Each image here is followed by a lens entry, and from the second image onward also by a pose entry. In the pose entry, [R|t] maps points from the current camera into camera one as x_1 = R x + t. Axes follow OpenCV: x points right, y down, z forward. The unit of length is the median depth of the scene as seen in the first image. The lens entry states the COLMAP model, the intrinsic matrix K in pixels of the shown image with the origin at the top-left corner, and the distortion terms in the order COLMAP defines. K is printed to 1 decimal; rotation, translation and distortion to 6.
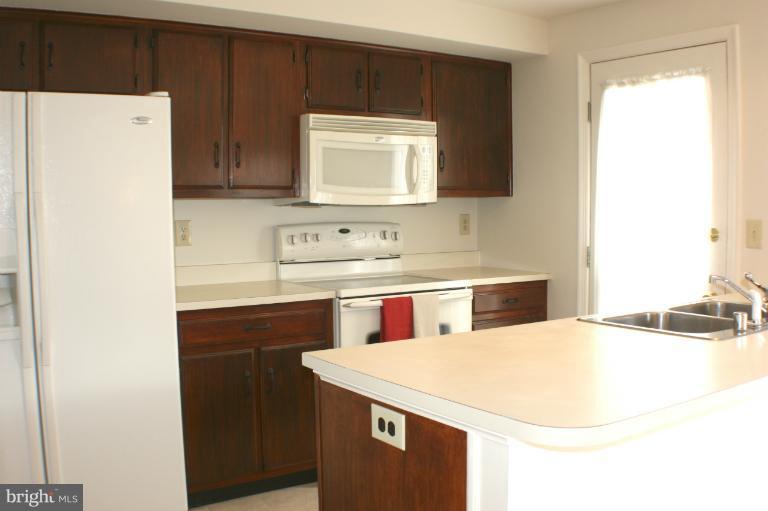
lens RADIAL K [[744.5, 0, 384.0], [0, 744.5, 255.5], [0, 0, 1]] dist [-0.201560, 0.039304]
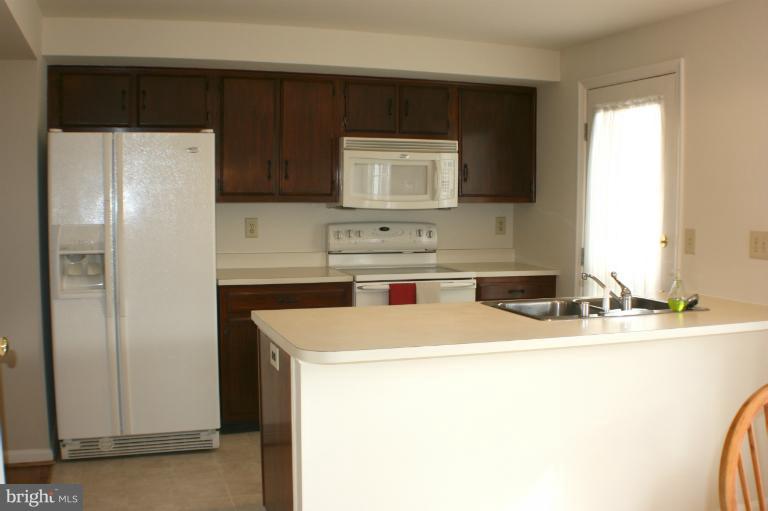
lens RADIAL K [[744.5, 0, 384.0], [0, 744.5, 255.5], [0, 0, 1]] dist [-0.201560, 0.039304]
pose [[0.967973, 0.033754, -0.248775, 0.287828], [-0.031114, 0.999410, 0.014538, -0.007766], [0.249119, -0.006332, 0.968452, -0.224278]]
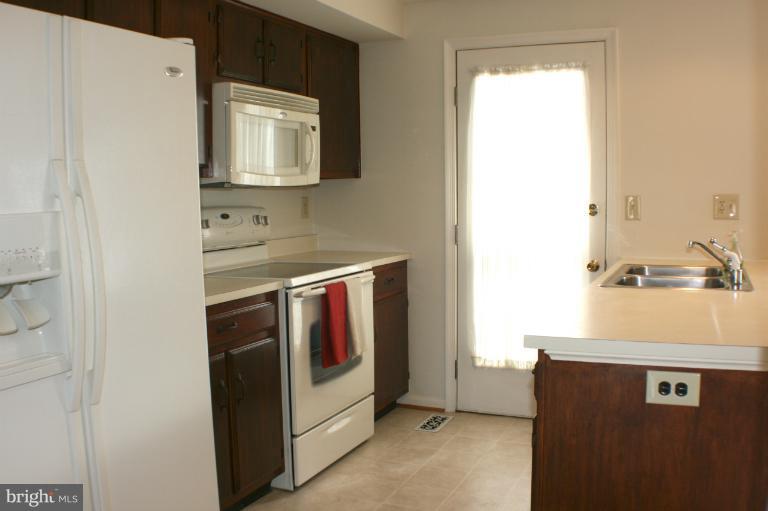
lens RADIAL K [[744.5, 0, 384.0], [0, 744.5, 255.5], [0, 0, 1]] dist [-0.201560, 0.039304]
pose [[0.852445, -0.050101, 0.520411, -0.399847], [0.043069, 0.998744, 0.025604, -0.000228], [-0.521040, 0.000587, 0.853532, 0.158751]]
